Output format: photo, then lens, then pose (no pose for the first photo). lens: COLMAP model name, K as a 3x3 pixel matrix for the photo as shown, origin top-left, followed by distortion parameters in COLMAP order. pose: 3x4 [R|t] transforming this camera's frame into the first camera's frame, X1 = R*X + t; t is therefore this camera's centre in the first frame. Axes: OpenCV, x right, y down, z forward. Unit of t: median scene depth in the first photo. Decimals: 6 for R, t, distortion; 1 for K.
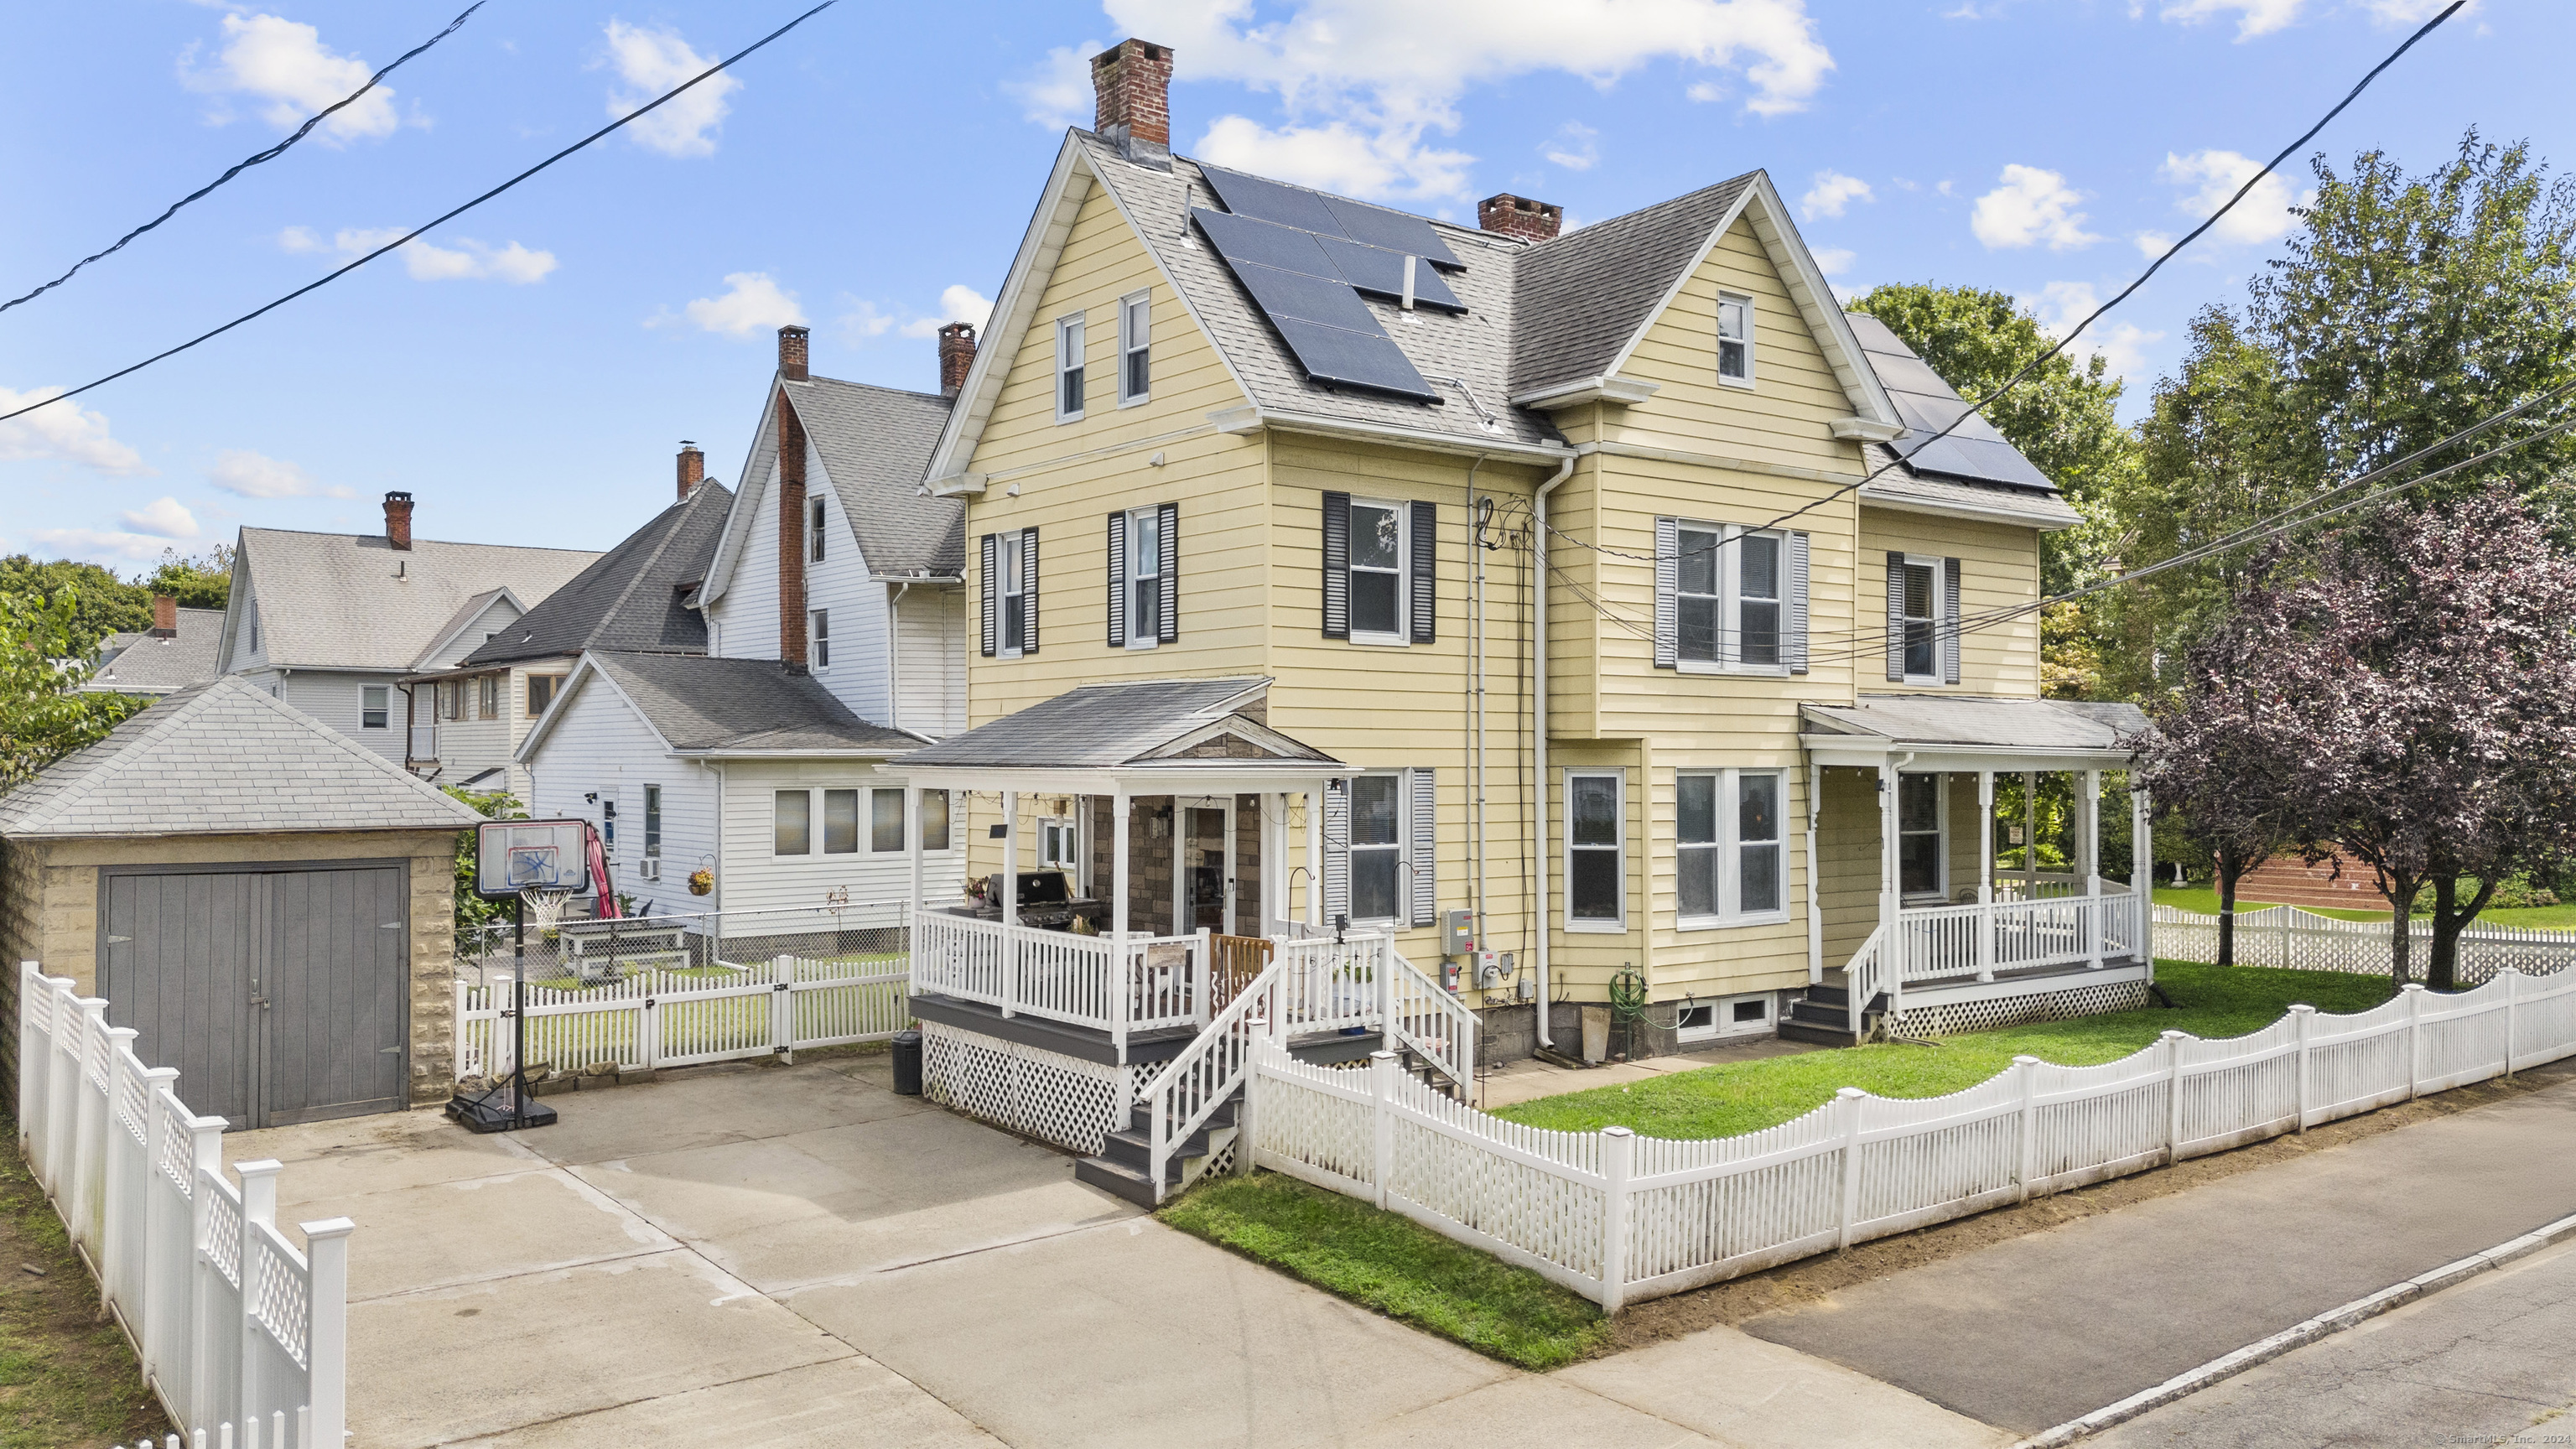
lens RADIAL K [[1909.8, 0, 1294.6], [0, 1909.8, 739.3], [0, 0, 1]] dist [0.109756, -0.104053]
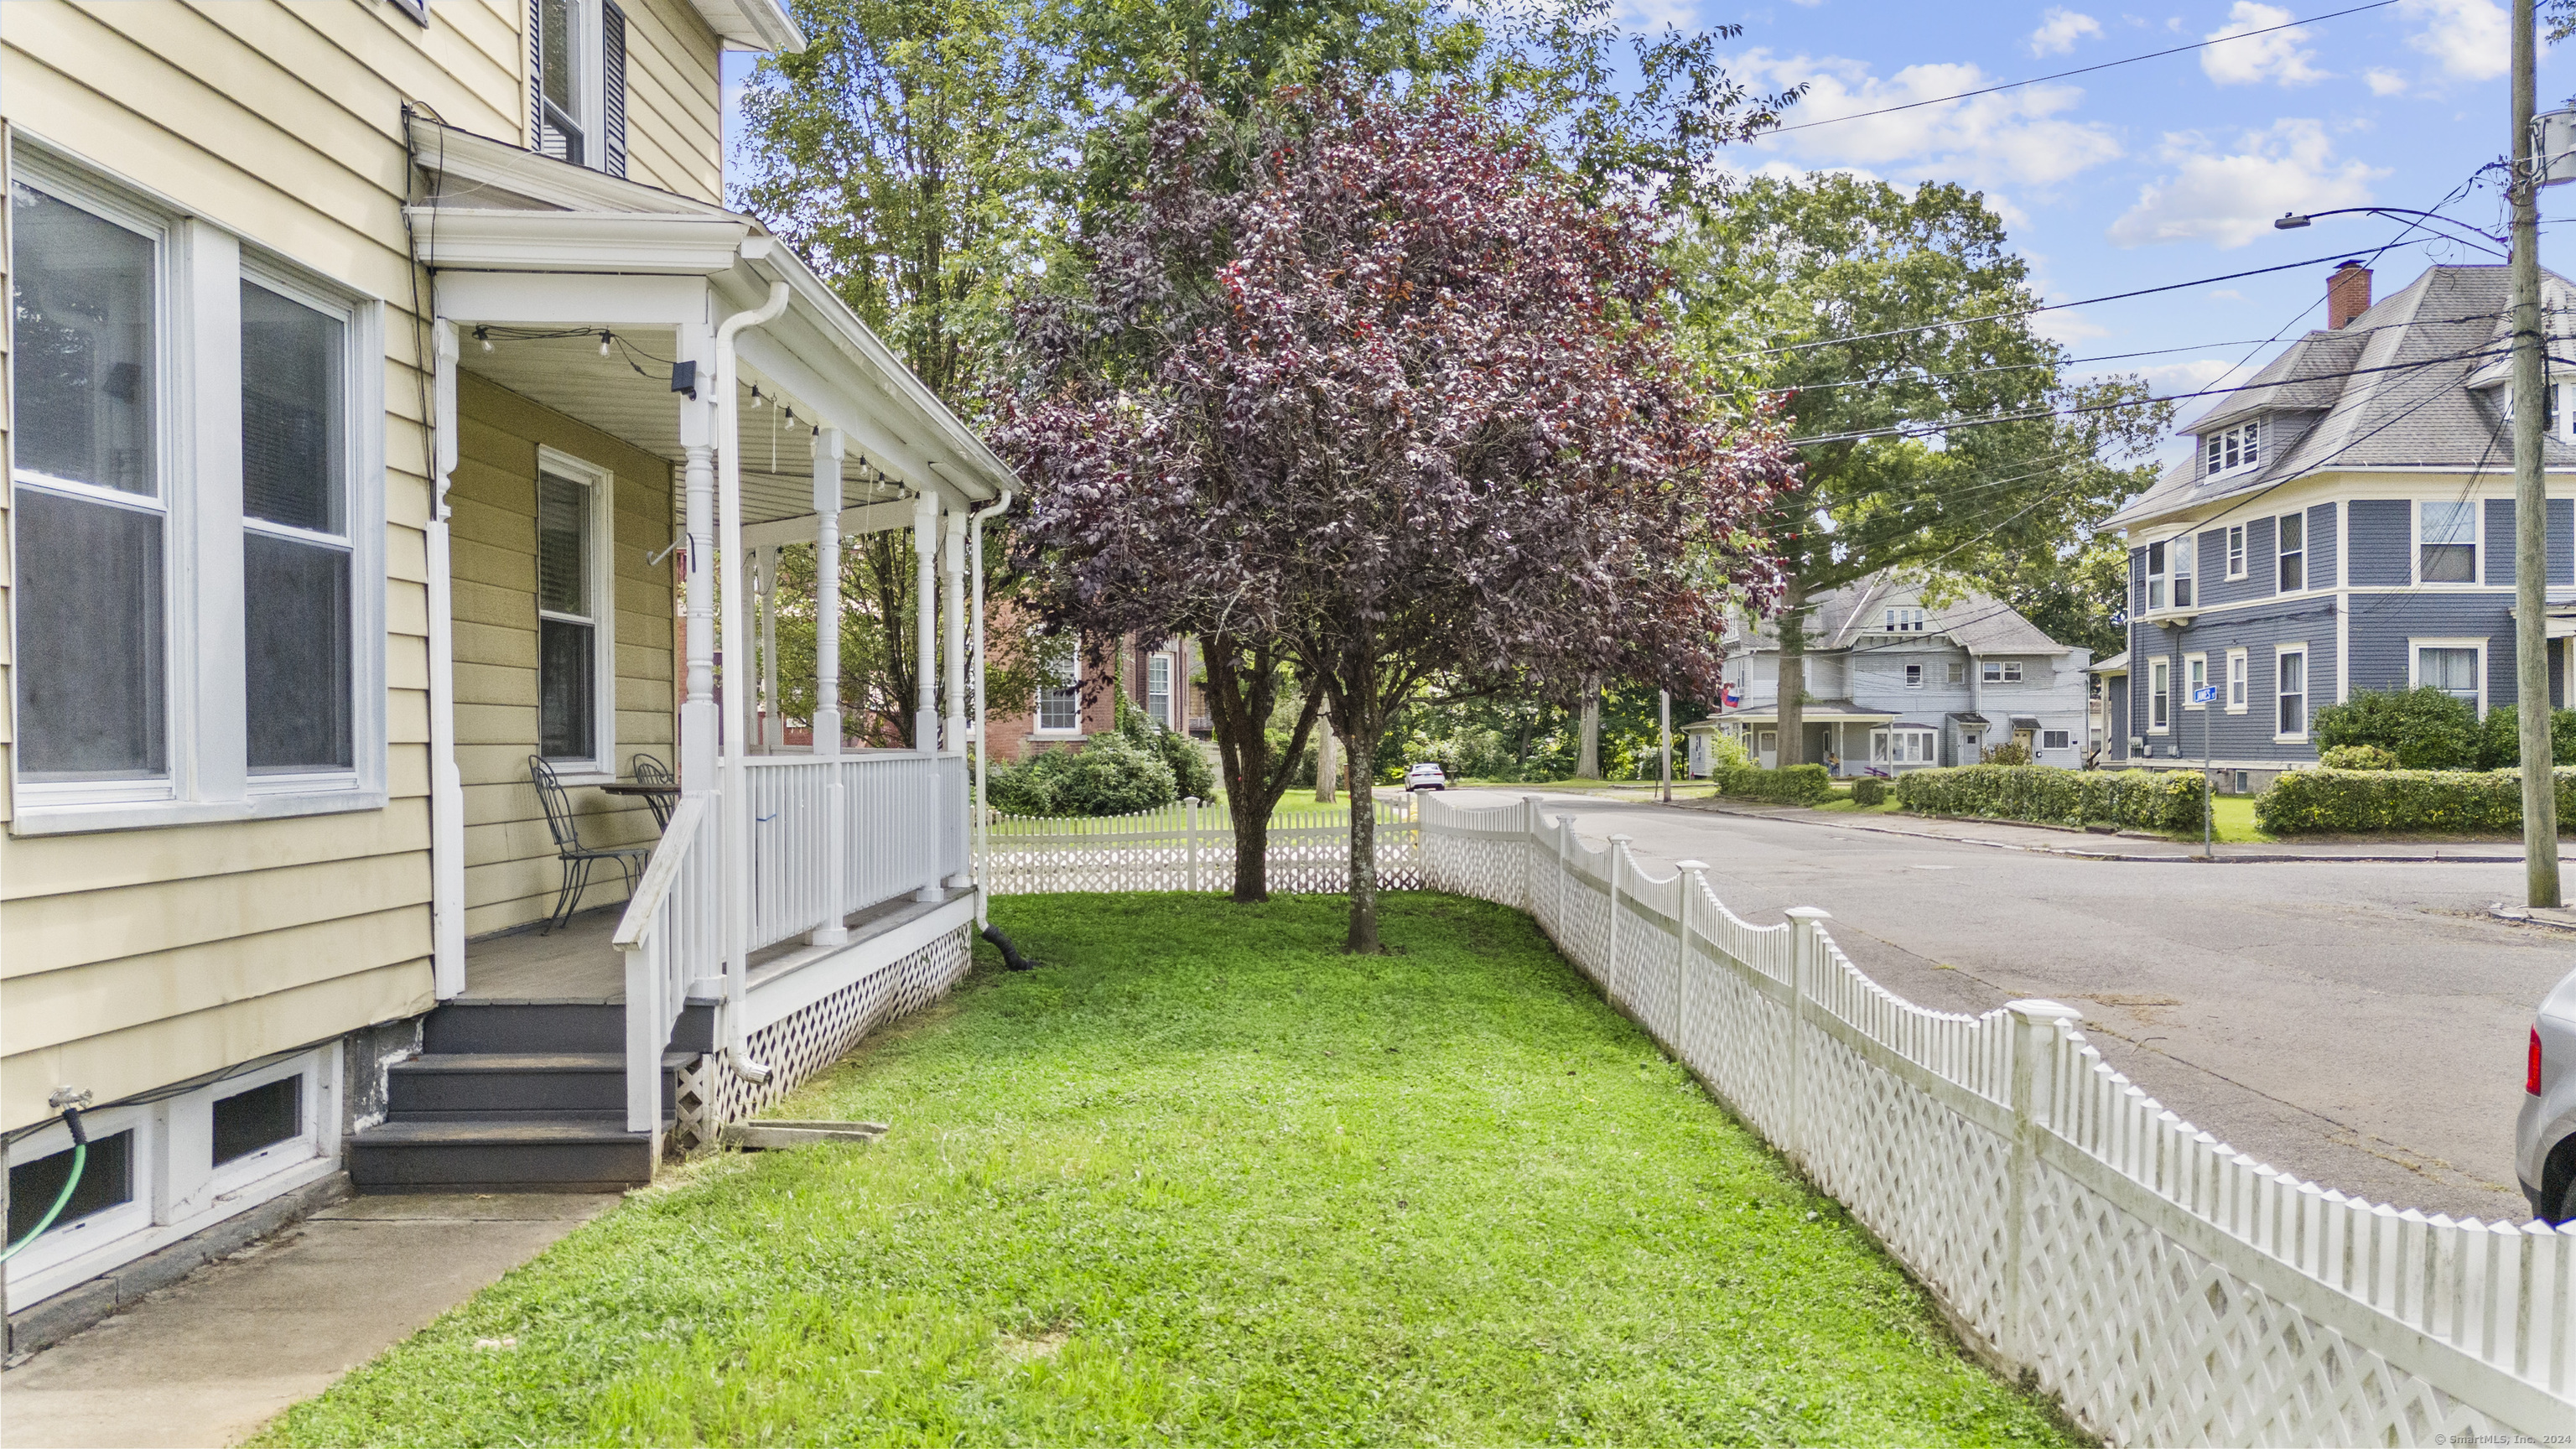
lens RADIAL K [[1909.8, 0, 1294.6], [0, 1909.8, 739.3], [0, 0, 1]] dist [0.109756, -0.104053]
pose [[0.609399, 0.001623, 0.792862, 0.102283], [-0.004579, 0.999988, 0.001472, 0.085493], [-0.792851, -0.004528, 0.609399, 0.716371]]
